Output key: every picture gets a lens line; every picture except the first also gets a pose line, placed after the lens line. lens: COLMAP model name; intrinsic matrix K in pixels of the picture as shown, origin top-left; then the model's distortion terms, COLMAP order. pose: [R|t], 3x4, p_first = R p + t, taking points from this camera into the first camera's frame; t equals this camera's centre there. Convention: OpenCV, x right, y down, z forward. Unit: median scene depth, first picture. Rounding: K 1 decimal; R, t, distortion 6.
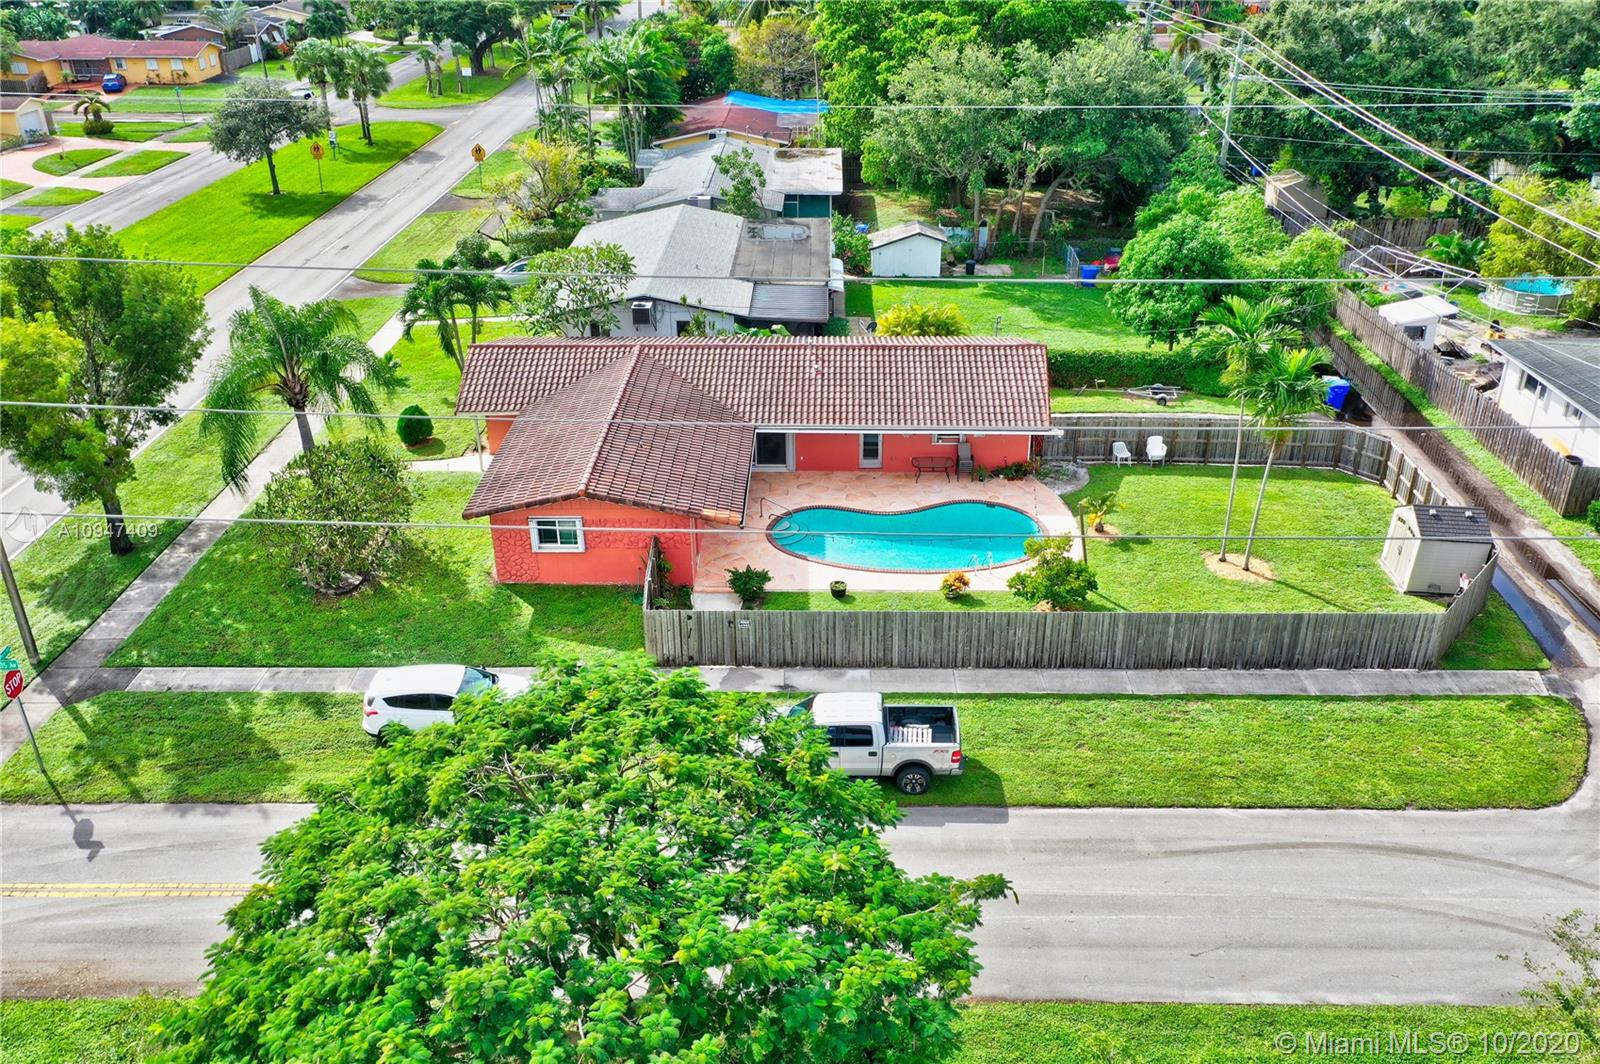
lens RADIAL K [[1291.3, 0, 800.0], [0, 1291.3, 532.0], [0, 0, 1]] dist [0.017297, 0.001575]
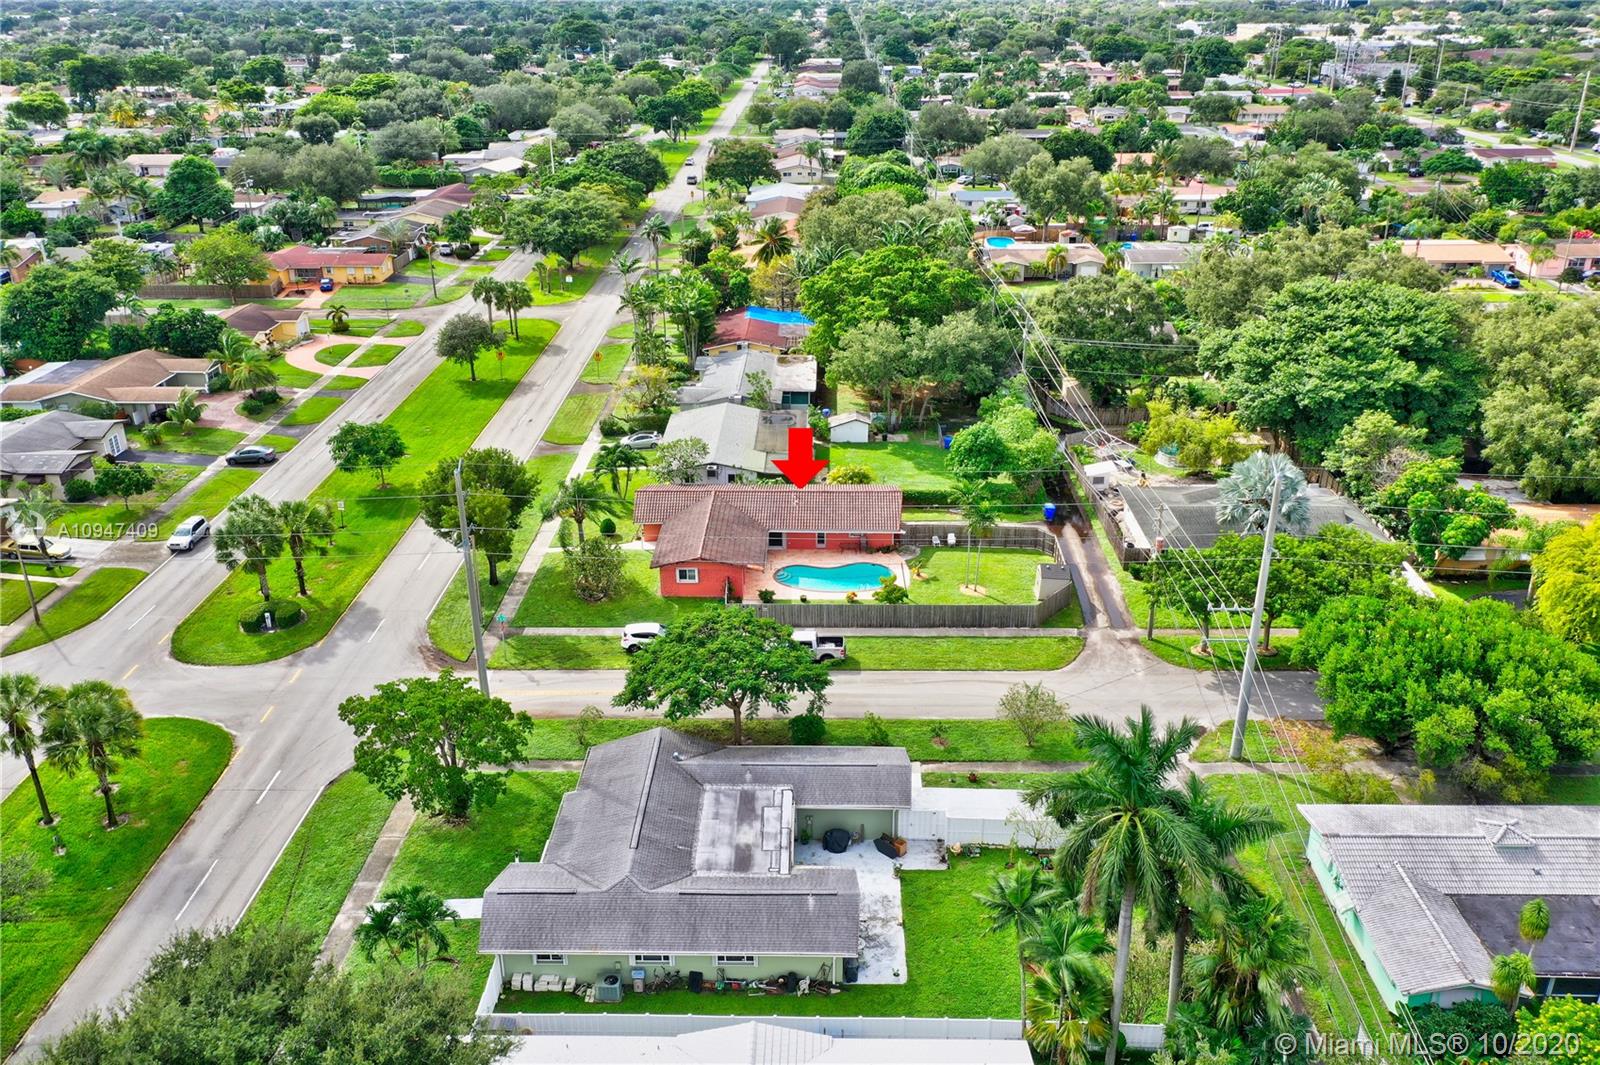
lens RADIAL K [[1291.3, 0, 800.0], [0, 1291.3, 532.5], [0, 0, 1]] dist [0.017297, 0.001575]
pose [[0.999999, 0.001162, -0.000322, 0.017836], [-0.001179, 0.998252, -0.059088, 0.047959], [0.000253, 0.059088, 0.998253, -1.056949]]
